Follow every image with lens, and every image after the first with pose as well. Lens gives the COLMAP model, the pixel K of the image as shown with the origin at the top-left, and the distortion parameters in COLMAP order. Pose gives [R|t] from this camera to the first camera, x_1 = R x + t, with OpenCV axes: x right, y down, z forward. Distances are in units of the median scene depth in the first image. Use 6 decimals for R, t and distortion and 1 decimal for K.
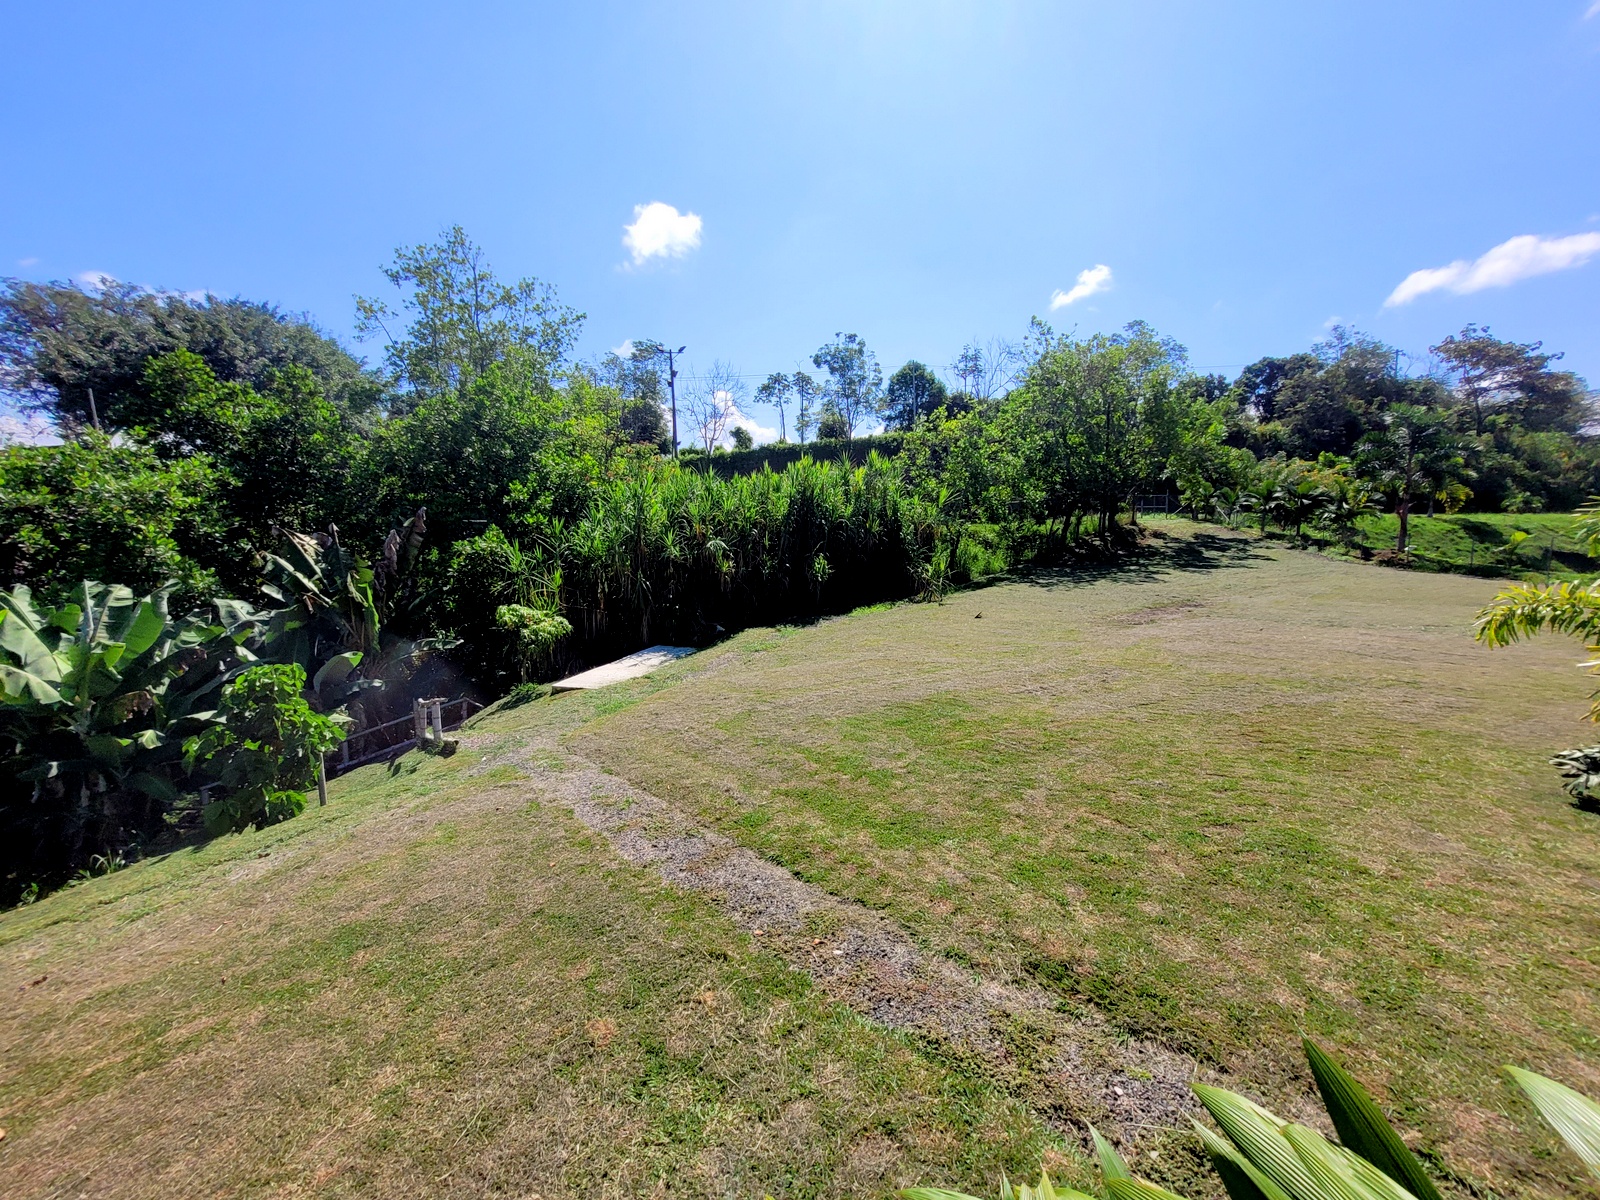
lens RADIAL K [[627.1, 0, 798.8], [0, 627.1, 590.5], [0, 0, 1]] dist [0.005214, -0.000599]
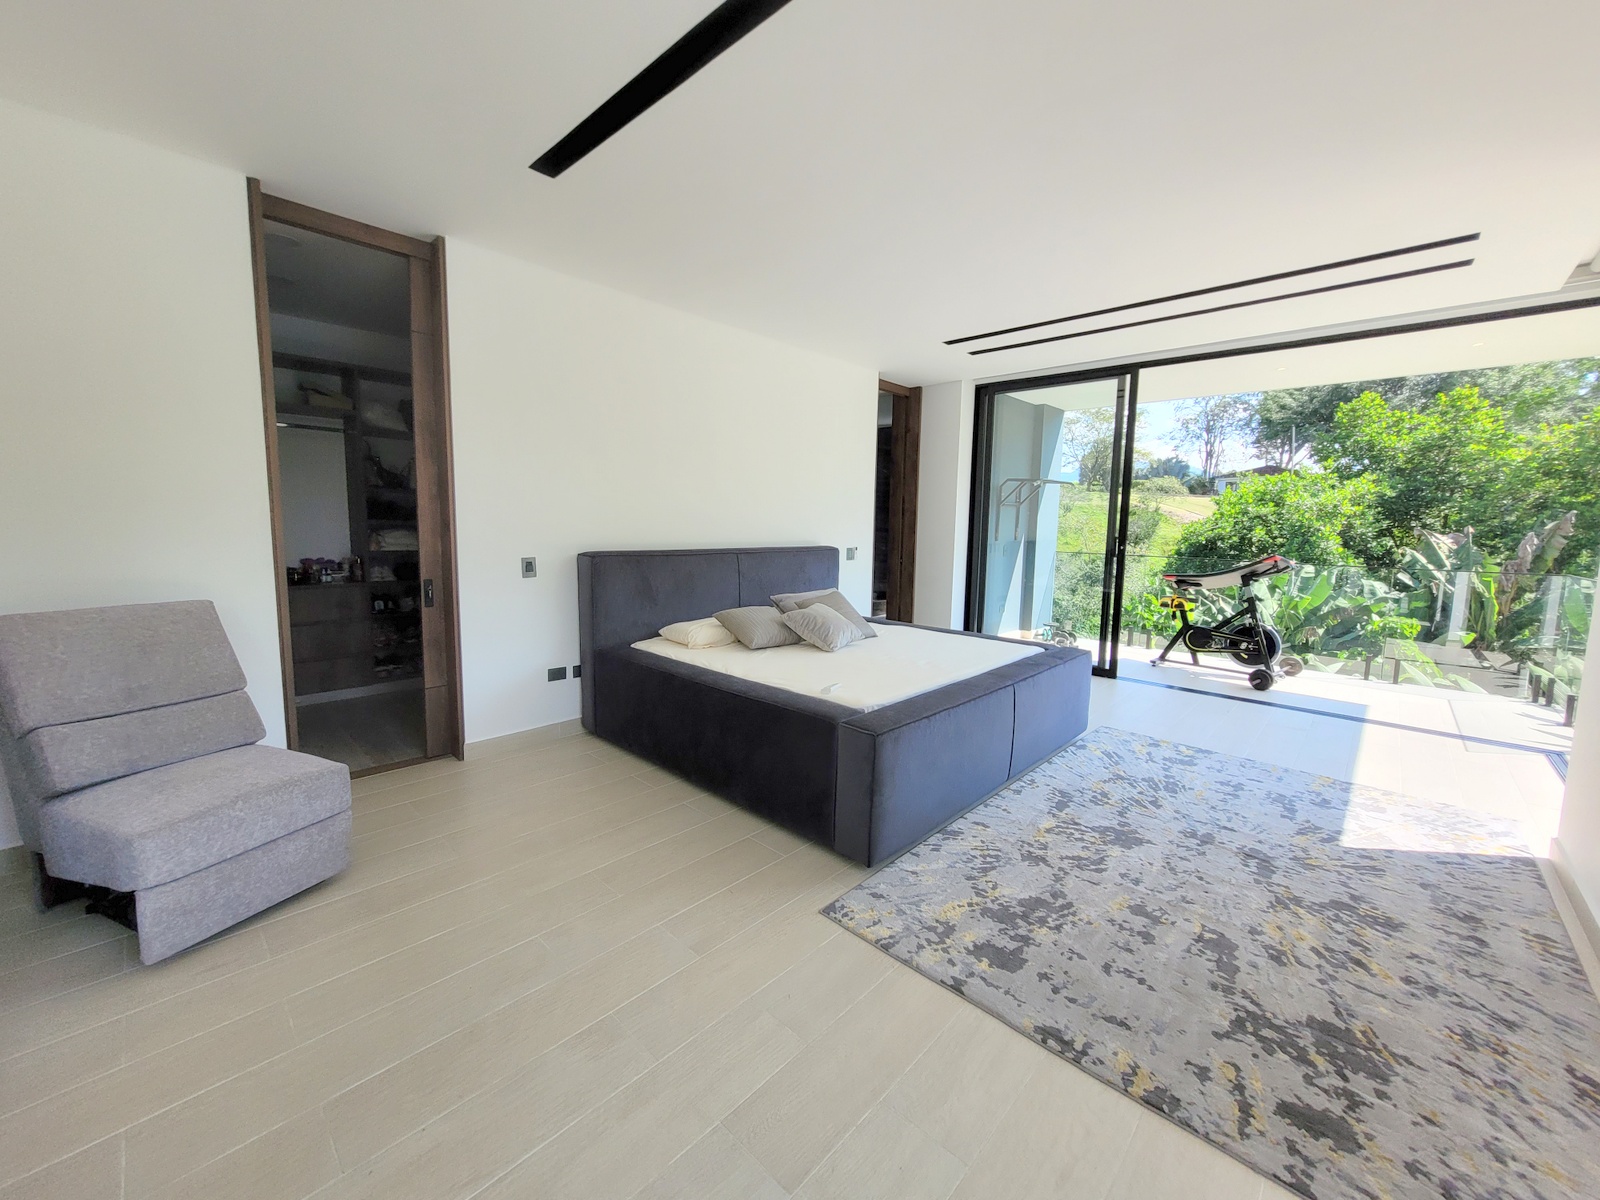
lens RADIAL K [[627.1, 0, 804.6], [0, 627.1, 582.9], [0, 0, 1]] dist [0.005214, -0.000599]
pose [[0.109589, 0.094393, -0.989485, 0.305485], [-0.102423, 0.991254, 0.083218, 0.028794], [0.988686, 0.092227, 0.118299, -0.368910]]
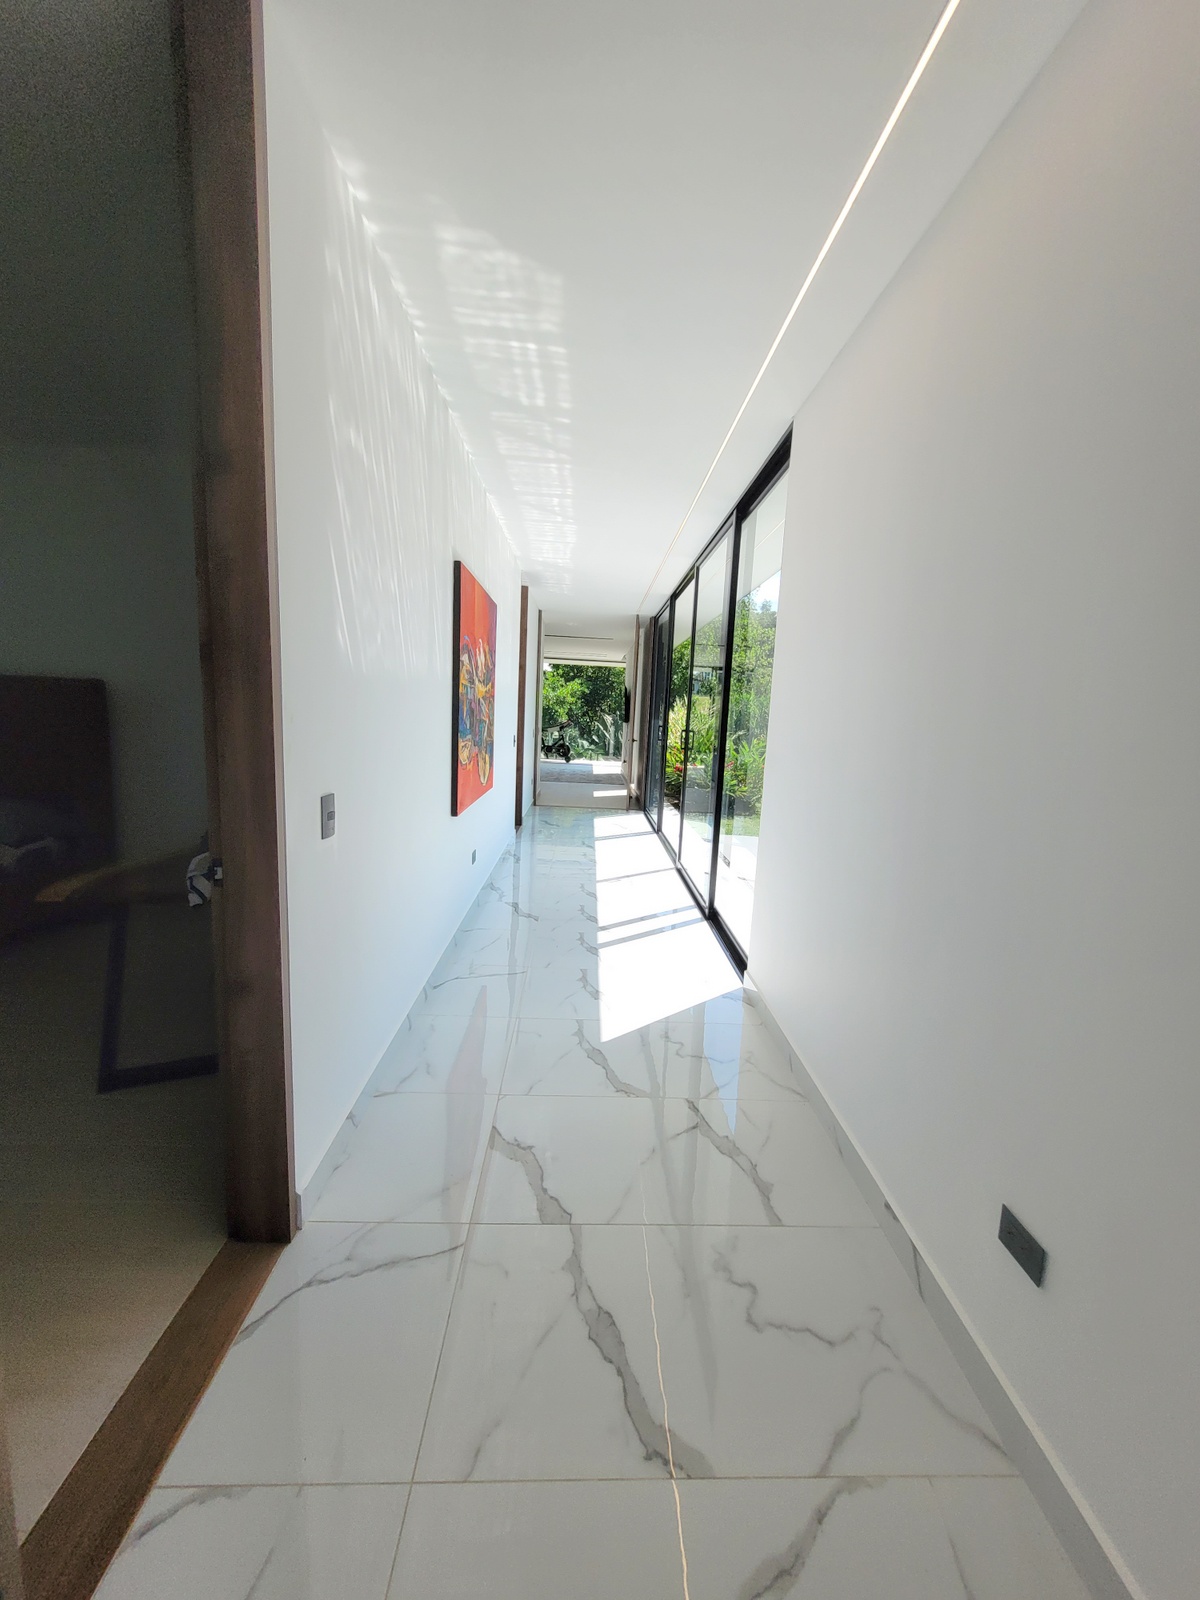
lens RADIAL K [[627.1, 0, 607.8], [0, 627.1, 799.5], [0, 0, 1]] dist [0.005214, -0.000599]
pose [[0.779970, 0.114794, -0.615198, 0.688019], [-0.094289, 0.993367, 0.065815, 0.069216], [0.618673, 0.006673, 0.785621, -0.835460]]
